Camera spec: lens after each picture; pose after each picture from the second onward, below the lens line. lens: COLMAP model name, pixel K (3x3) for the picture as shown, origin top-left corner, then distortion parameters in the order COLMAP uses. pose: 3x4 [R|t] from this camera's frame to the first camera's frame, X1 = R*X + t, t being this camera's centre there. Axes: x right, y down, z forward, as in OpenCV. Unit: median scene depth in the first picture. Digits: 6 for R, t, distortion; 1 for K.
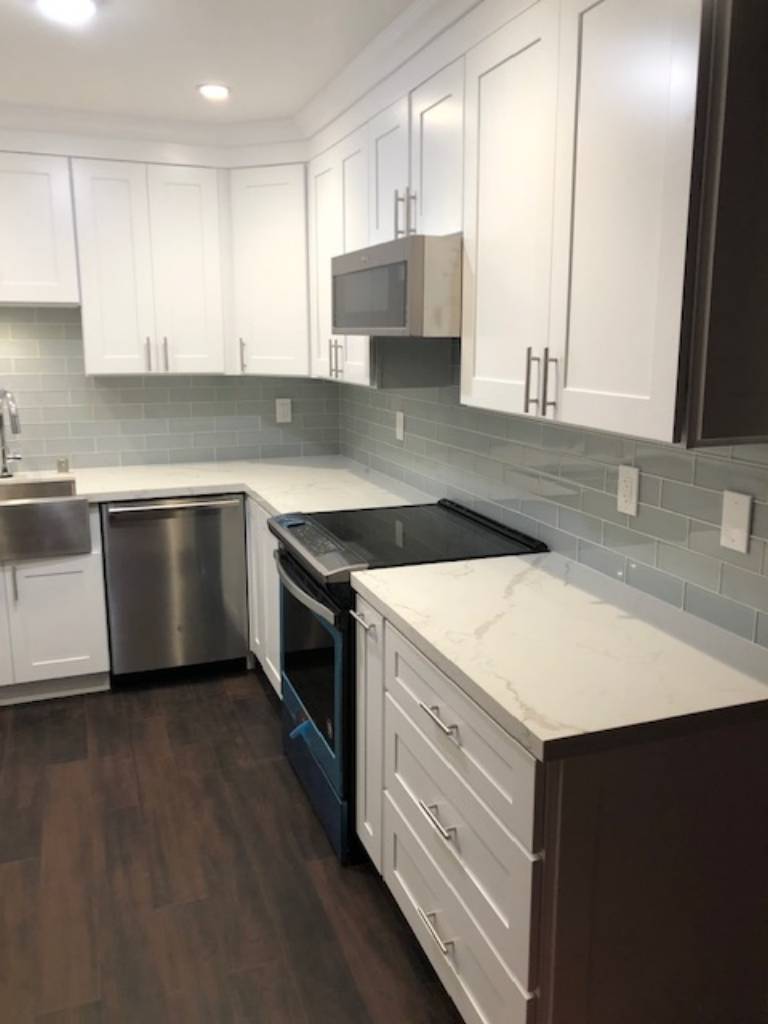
lens RADIAL K [[848.3, 0, 386.9], [0, 848.3, 498.0], [0, 0, 1]] dist [0.061139, -0.005713]
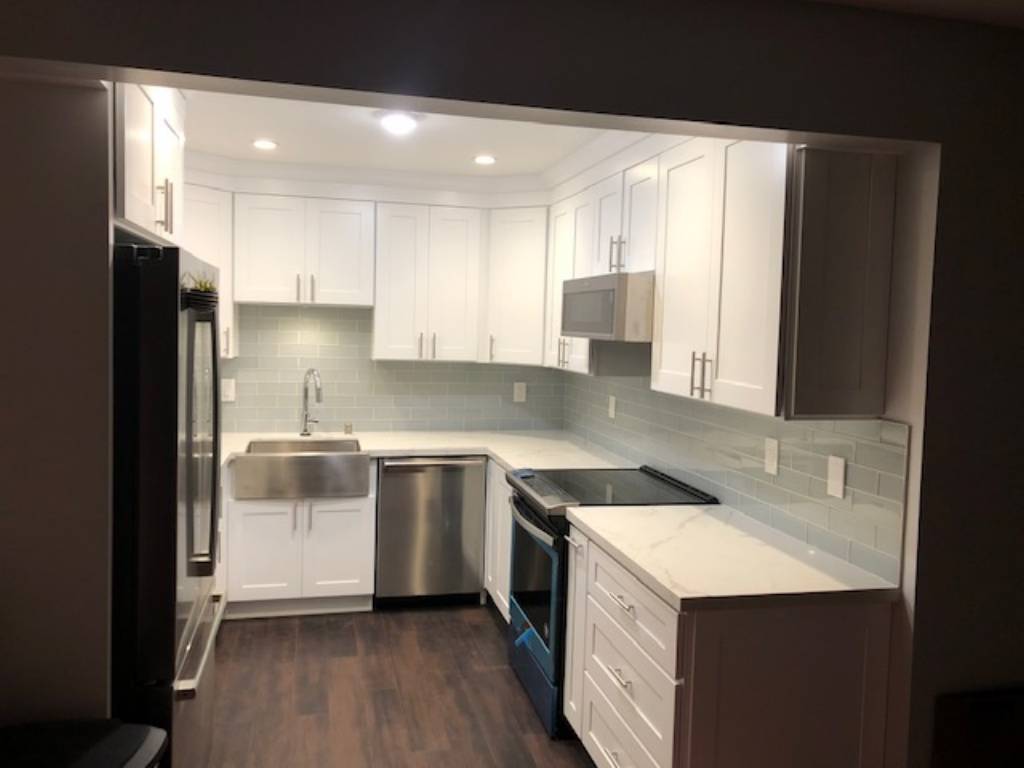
lens RADIAL K [[848.3, 0, 512.0], [0, 848.3, 384.0], [0, 0, 1]] dist [0.061139, -0.005713]
pose [[0.991742, 0.036228, -0.123022, 0.026286], [-0.050830, 0.991745, -0.117717, 0.045694], [0.117742, 0.122998, 0.985398, -0.323806]]
